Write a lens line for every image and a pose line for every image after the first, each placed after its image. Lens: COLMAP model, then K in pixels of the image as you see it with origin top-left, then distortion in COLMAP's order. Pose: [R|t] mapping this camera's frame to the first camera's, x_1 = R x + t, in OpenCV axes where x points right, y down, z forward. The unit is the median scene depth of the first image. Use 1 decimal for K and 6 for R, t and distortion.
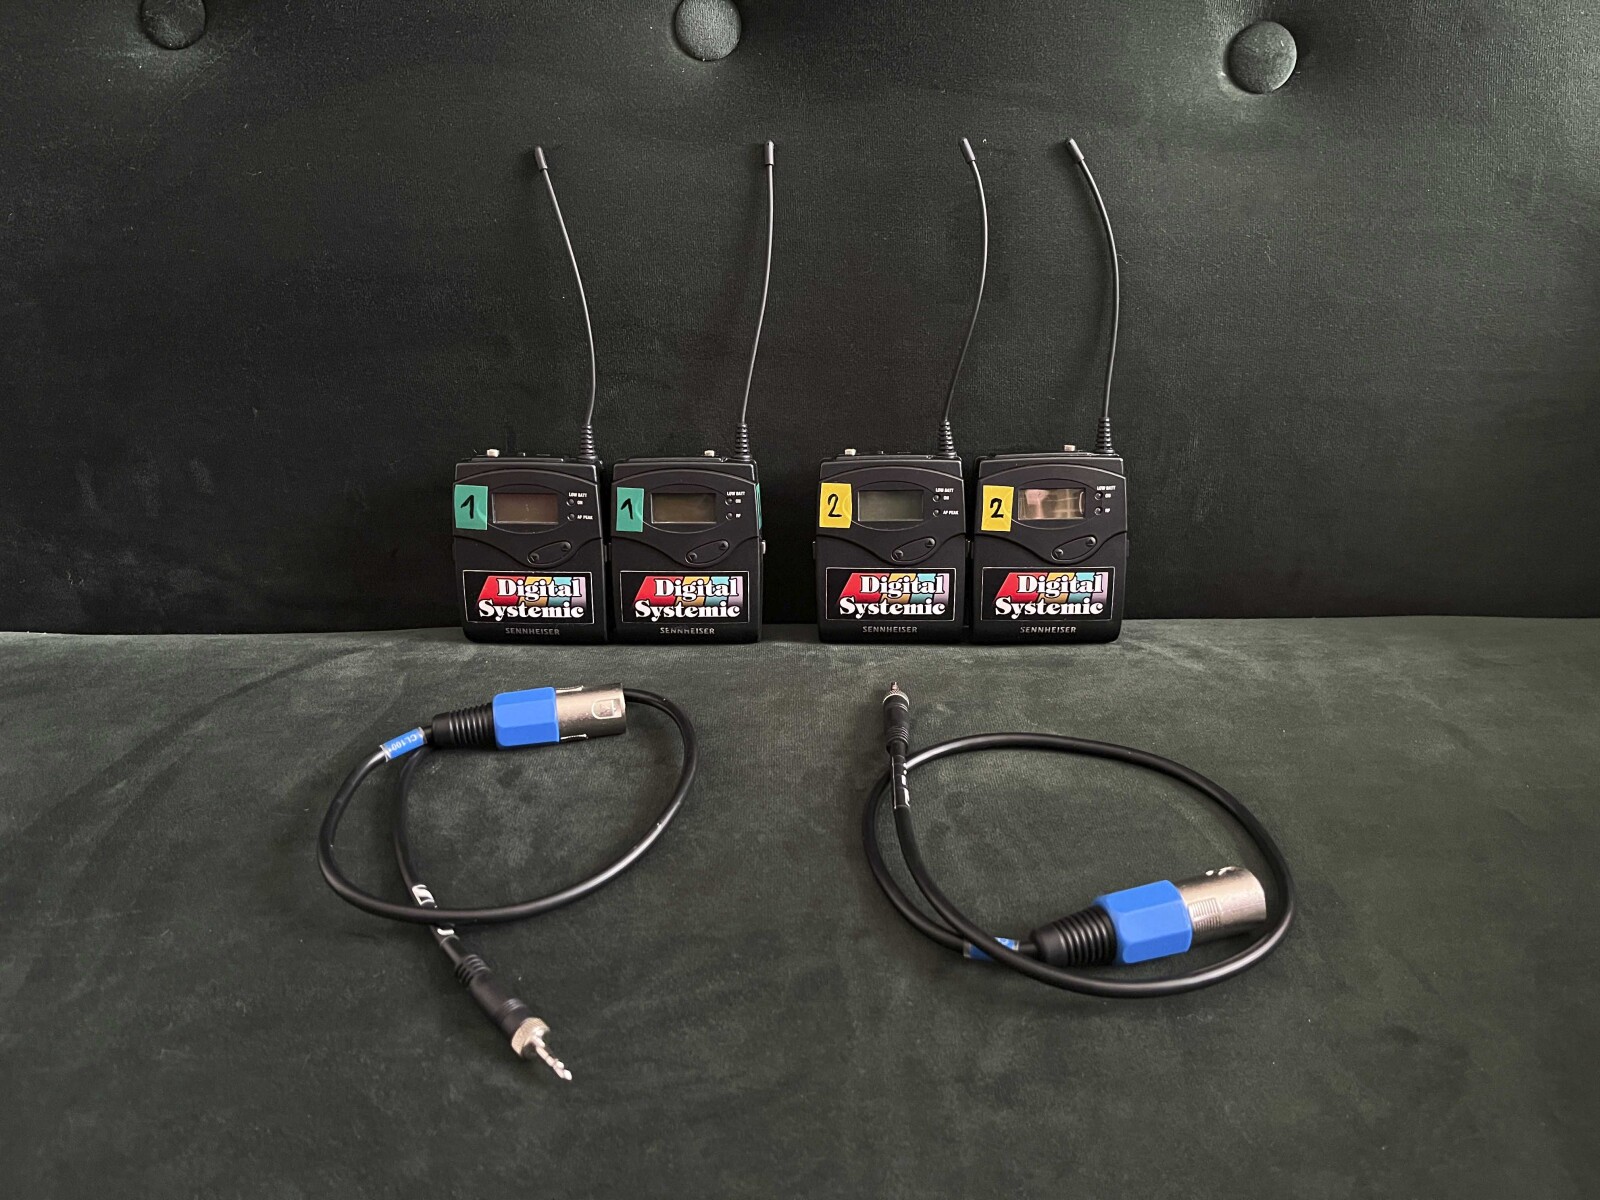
lens RADIAL K [[1213.1, 0, 796.8], [0, 1213.1, 605.1], [0, 0, 1]] dist [0.054213, -0.094899]
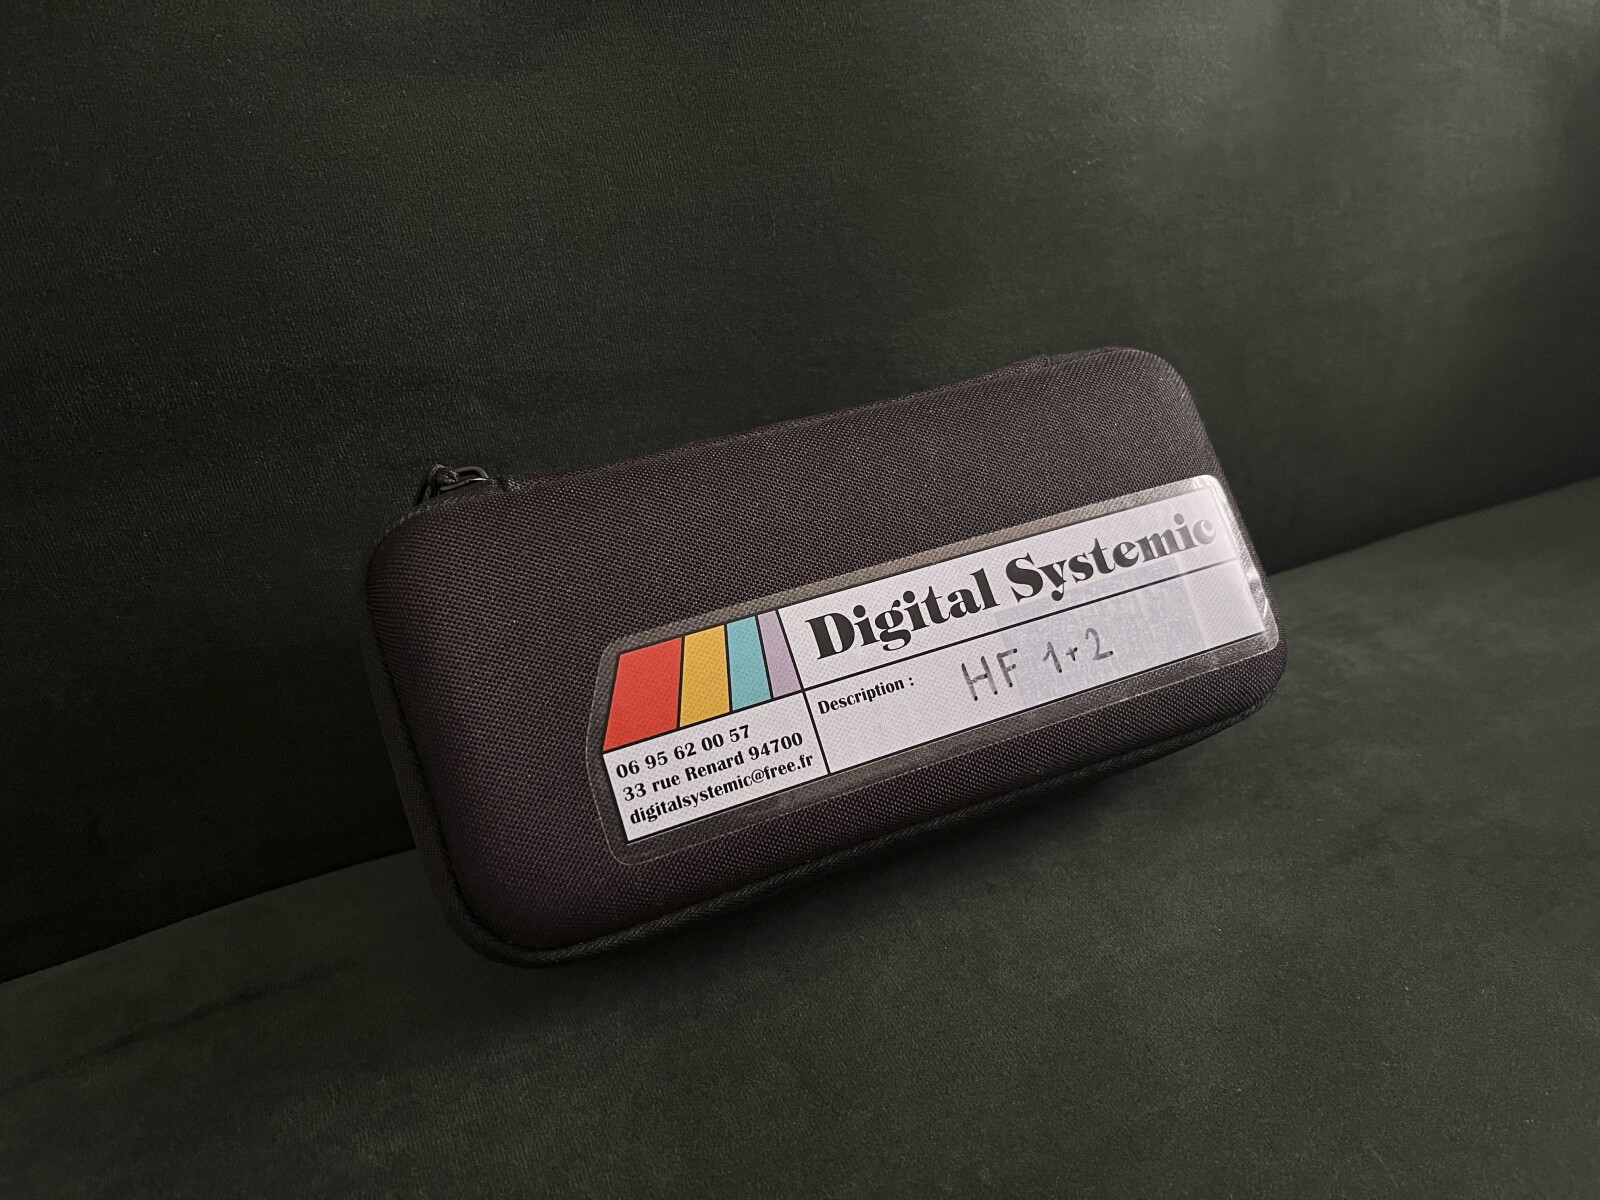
lens RADIAL K [[1215.9, 0, 792.5], [0, 1215.9, 595.1], [0, 0, 1]] dist [0.044563, -0.088640]
pose [[0.918945, -0.247842, 0.306781, -0.183933], [0.233540, 0.968789, 0.083110, -0.133470], [-0.317805, -0.004728, 0.948144, 0.350856]]
